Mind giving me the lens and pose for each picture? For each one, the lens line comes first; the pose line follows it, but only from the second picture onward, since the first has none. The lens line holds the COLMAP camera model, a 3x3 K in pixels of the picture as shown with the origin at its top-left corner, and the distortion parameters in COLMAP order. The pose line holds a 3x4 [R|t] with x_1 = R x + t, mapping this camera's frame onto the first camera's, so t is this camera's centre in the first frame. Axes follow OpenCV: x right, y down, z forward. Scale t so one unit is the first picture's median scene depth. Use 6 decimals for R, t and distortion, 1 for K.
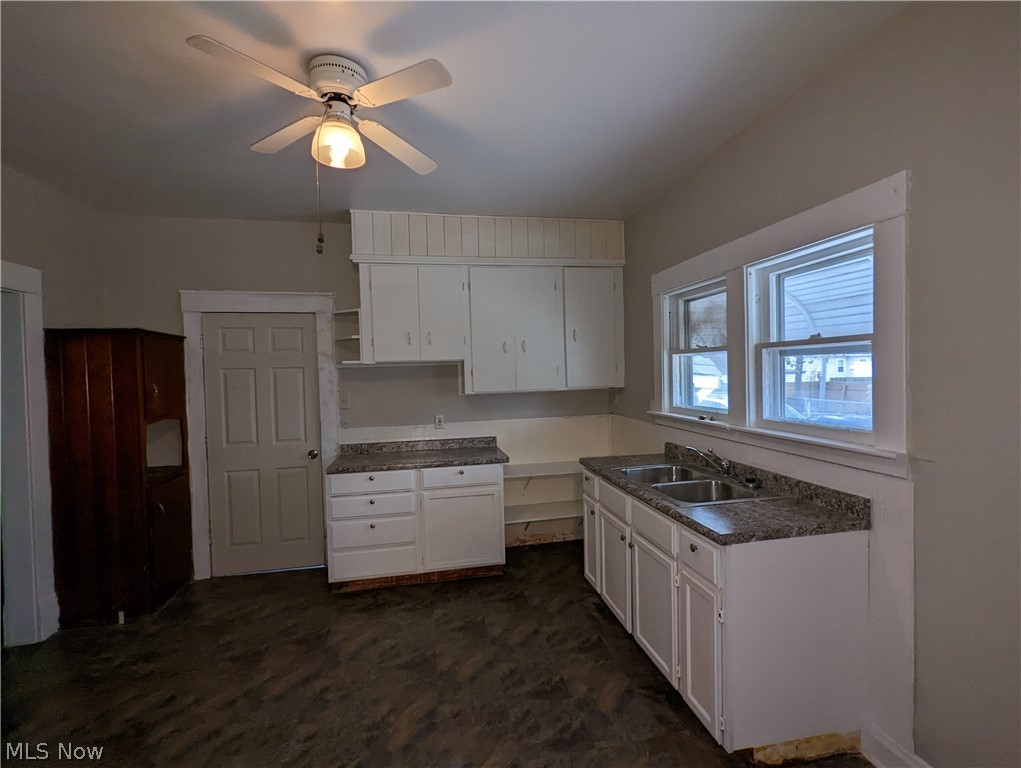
lens RADIAL K [[480.2, 0, 510.5], [0, 480.2, 384.0], [0, 0, 1]] dist [-0.001572, -0.000262]
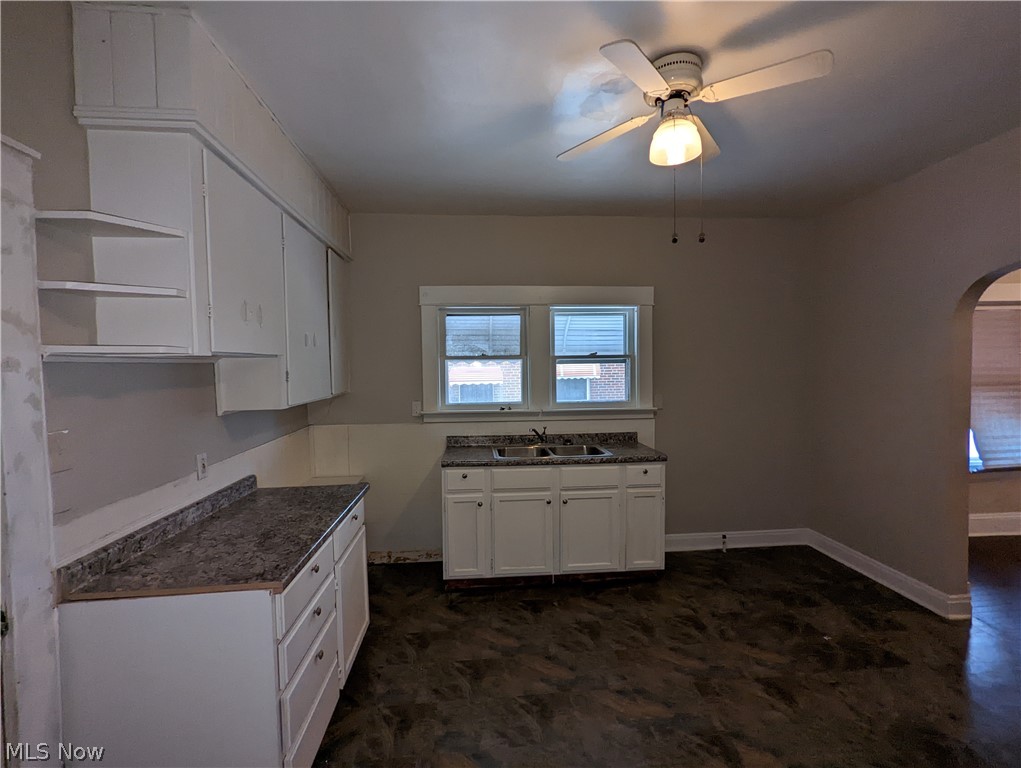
lens RADIAL K [[492.8, 0, 514.3], [0, 492.8, 386.2], [0, 0, 1]] dist [0.000027, 0.000354]
pose [[0.101617, -0.019524, 0.994632, -0.931210], [0.036204, 0.999218, 0.015915, -0.011679], [-0.994165, 0.034392, 0.102244, 0.815784]]
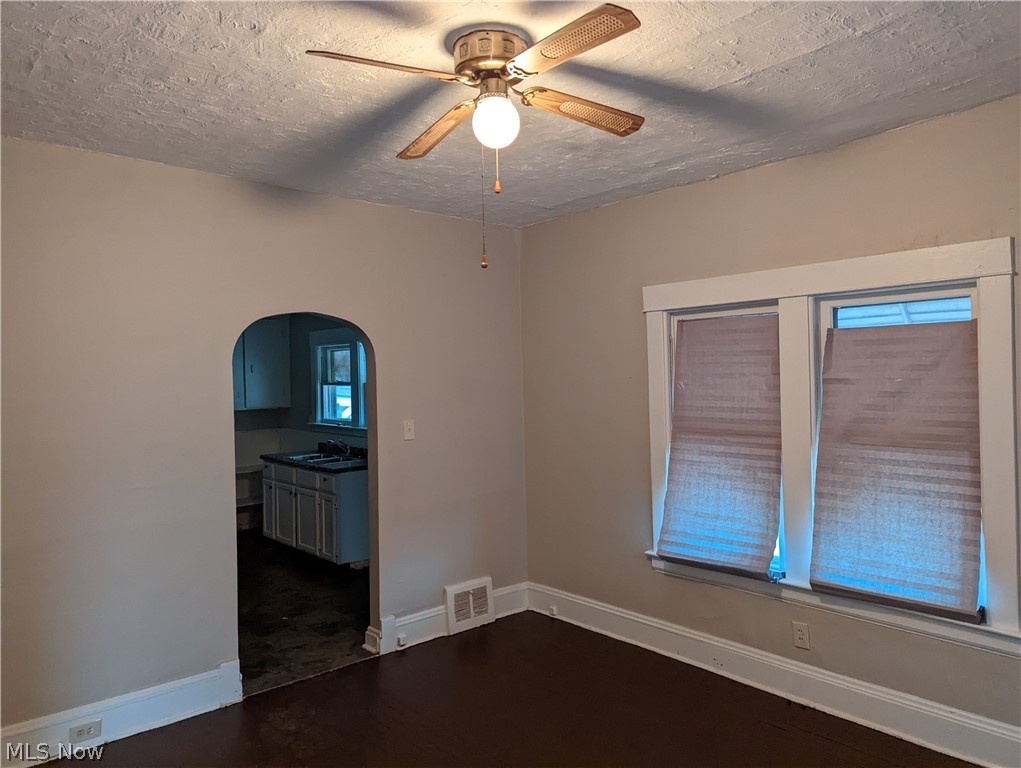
lens RADIAL K [[705.6, 0, 510.5], [0, 705.6, 384.0], [0, 0, 1]] dist [0.113473, 0.000140]
pose [[0.857530, 0.000839, 0.514434, -0.359498], [0.011832, 0.999702, -0.021355, -0.011136], [-0.514298, 0.024399, 0.857264, -1.416702]]
